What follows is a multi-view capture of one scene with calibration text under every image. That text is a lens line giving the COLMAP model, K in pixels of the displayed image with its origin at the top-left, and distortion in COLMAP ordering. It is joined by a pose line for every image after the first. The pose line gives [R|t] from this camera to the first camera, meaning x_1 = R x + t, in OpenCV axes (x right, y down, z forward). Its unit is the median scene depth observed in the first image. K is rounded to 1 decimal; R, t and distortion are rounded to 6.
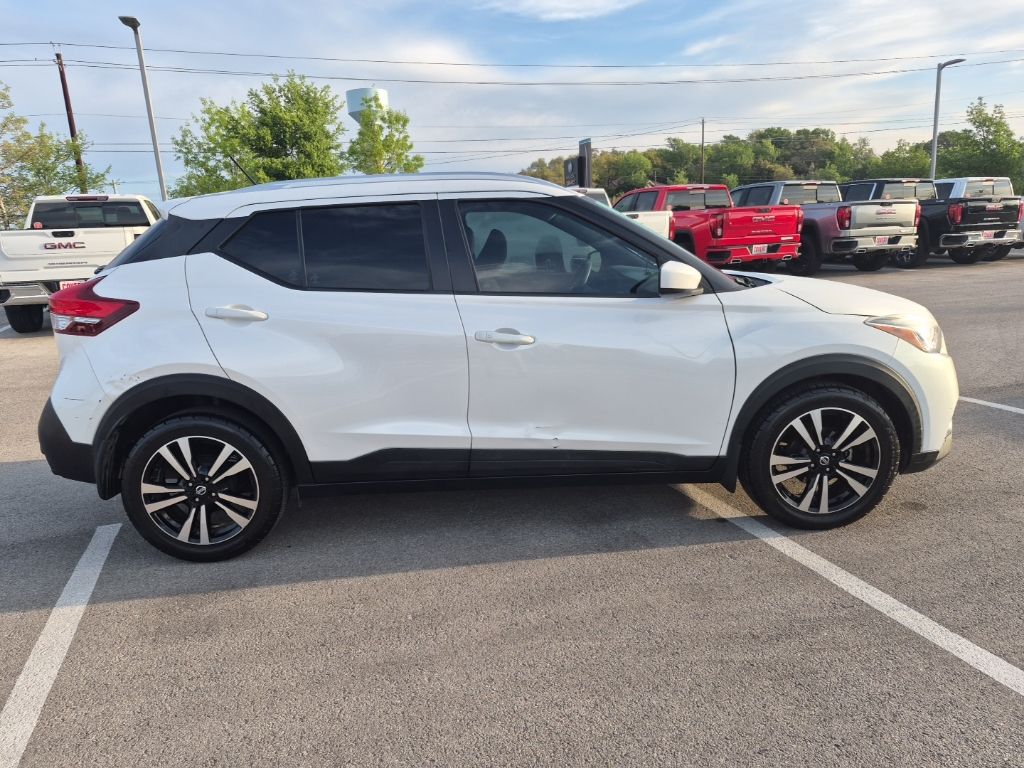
lens RADIAL K [[744.6, 0, 504.1], [0, 744.6, 392.6], [0, 0, 1]] dist [0.078479, -0.066033]
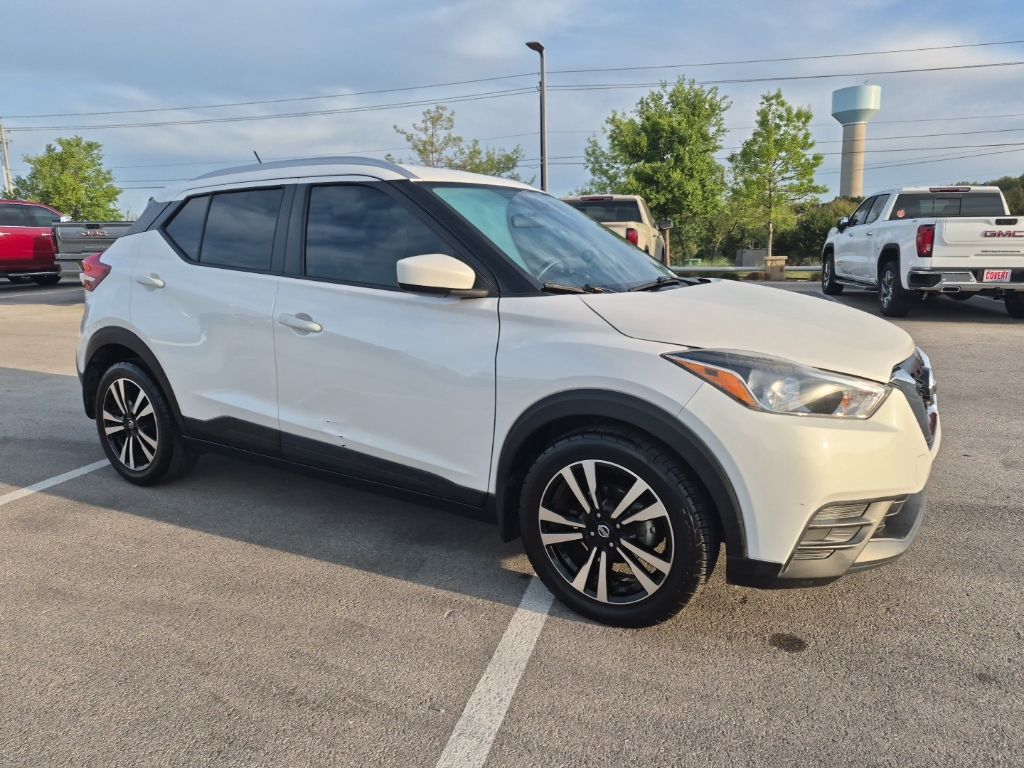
lens RADIAL K [[744.6, 0, 509.9], [0, 744.6, 385.3], [0, 0, 1]] dist [0.078479, -0.066033]
pose [[0.813069, 0.144224, -0.564020, 0.749954], [-0.154902, 0.987498, 0.029209, -0.060705], [0.561181, 0.063619, 0.825244, 0.326865]]
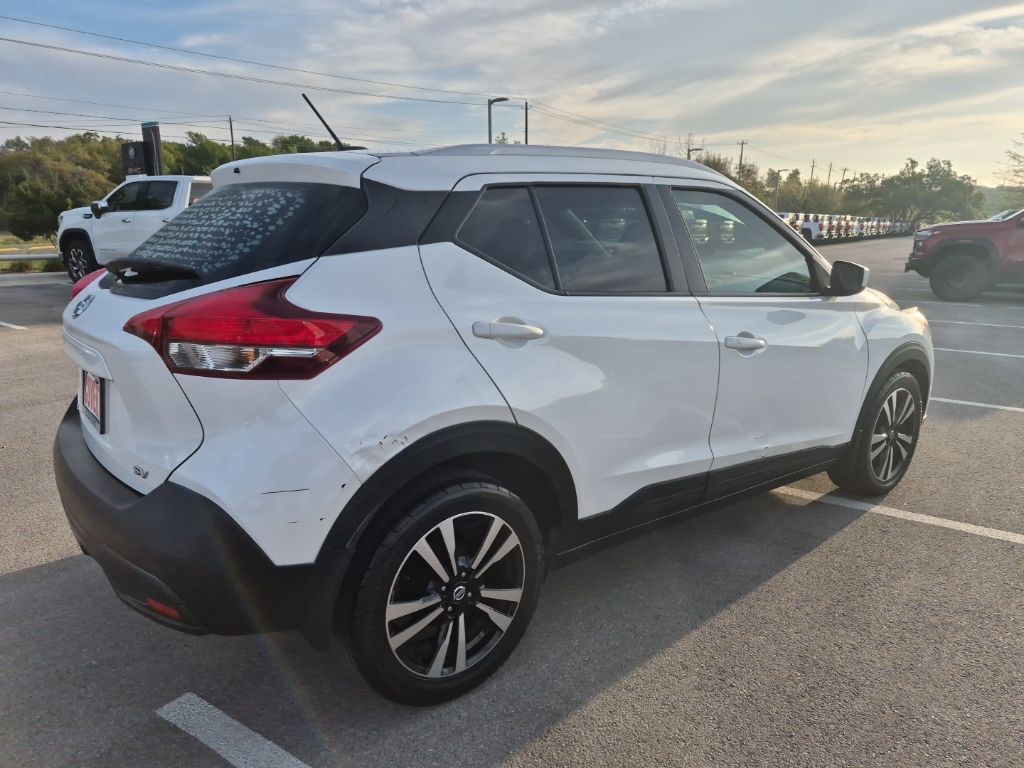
lens RADIAL K [[744.6, 0, 512.6], [0, 744.6, 396.8], [0, 0, 1]] dist [0.078479, -0.066033]
pose [[0.795664, -0.095646, 0.598139, -0.730642], [0.097289, 0.994814, 0.029659, -0.059073], [-0.597874, 0.034594, 0.800843, 0.416954]]
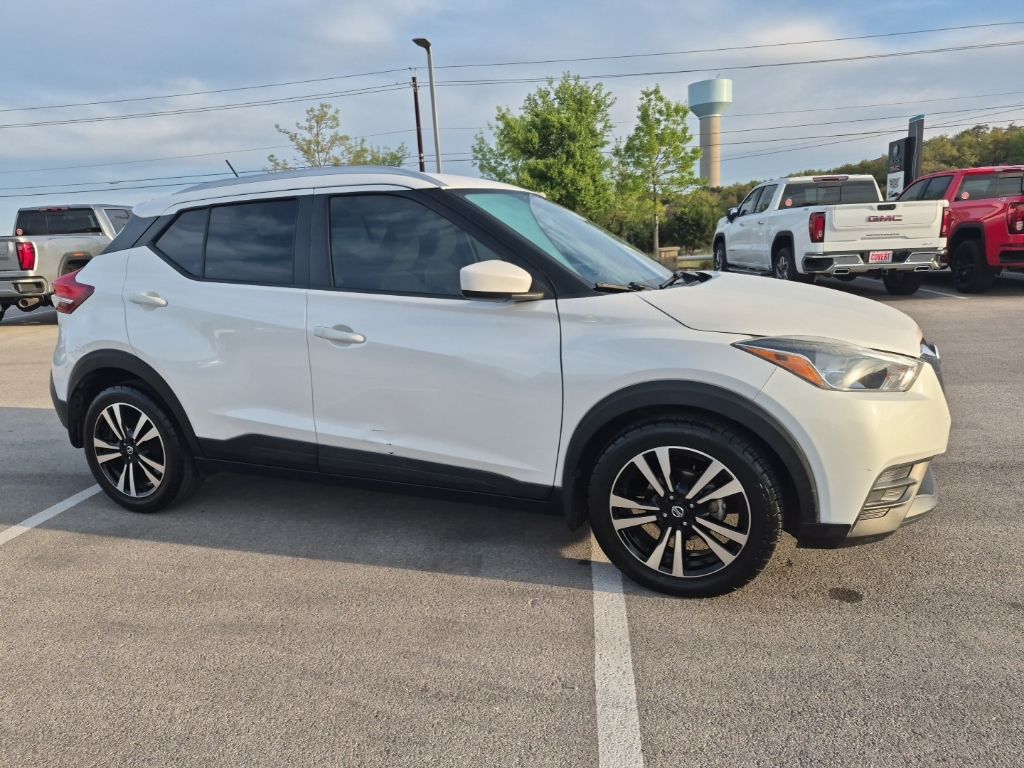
lens RADIAL K [[744.6, 0, 494.7], [0, 744.6, 406.7], [0, 0, 1]] dist [0.078479, -0.066033]
pose [[0.893110, 0.101150, -0.438319, 0.592232], [-0.092405, 0.994865, 0.041300, -0.036898], [0.440245, 0.003618, 0.897870, 0.193718]]
